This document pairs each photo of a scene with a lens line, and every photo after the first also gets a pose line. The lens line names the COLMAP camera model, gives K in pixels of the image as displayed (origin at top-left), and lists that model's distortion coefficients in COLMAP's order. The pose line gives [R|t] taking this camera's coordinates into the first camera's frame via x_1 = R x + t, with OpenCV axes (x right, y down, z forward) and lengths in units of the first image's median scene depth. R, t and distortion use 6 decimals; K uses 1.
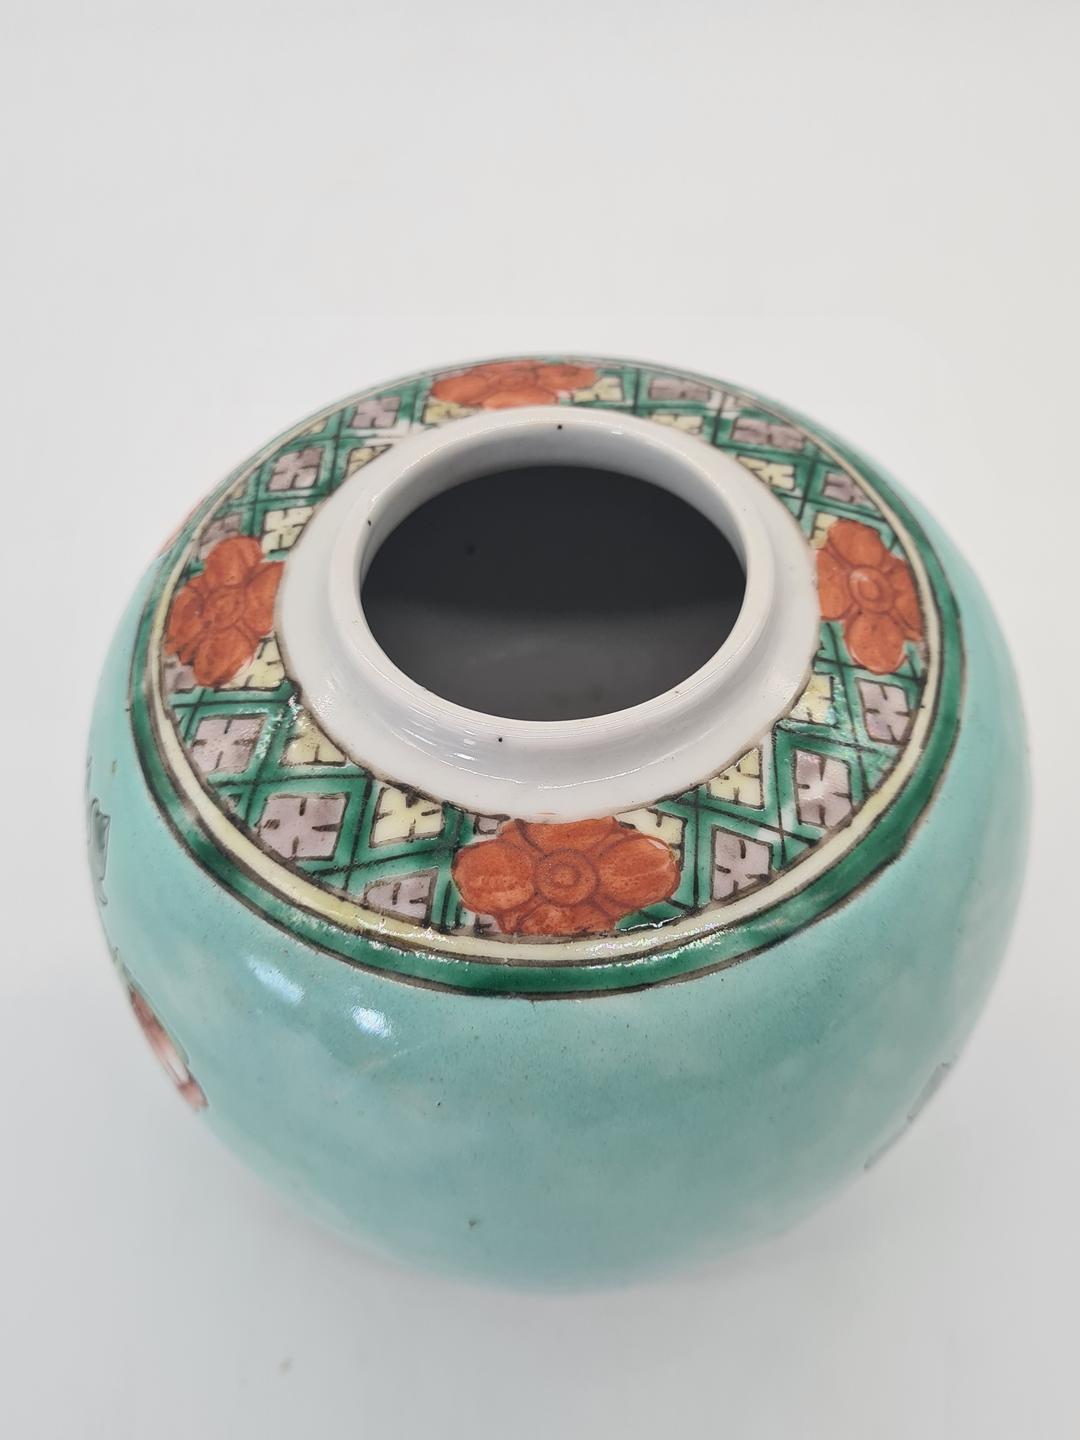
lens RADIAL K [[1085.5, 0, 540.0], [0, 1085.5, 720.0], [0, 0, 1]] dist [0.004500, 0.001193]
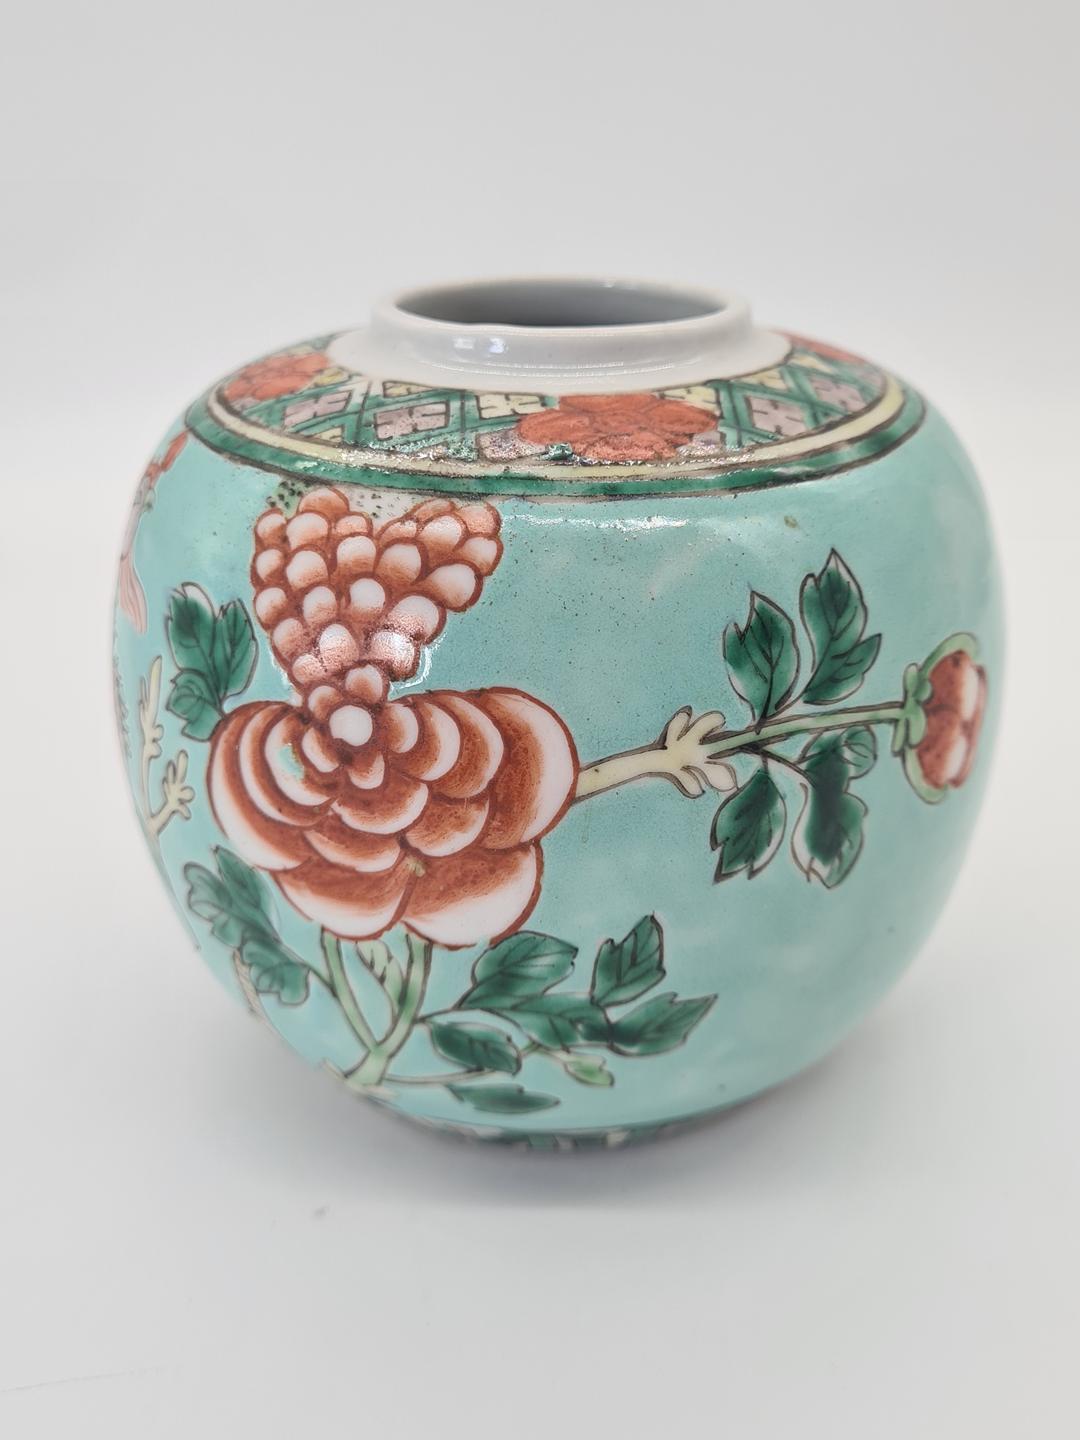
lens RADIAL K [[1085.5, 0, 540.0], [0, 1085.5, 720.0], [0, 0, 1]] dist [0.004500, 0.001193]
pose [[-0.020865, -0.594876, 0.803547, -1.239440], [0.853025, 0.408602, 0.324642, -0.374513], [-0.521452, 0.692219, 0.498919, 0.763086]]
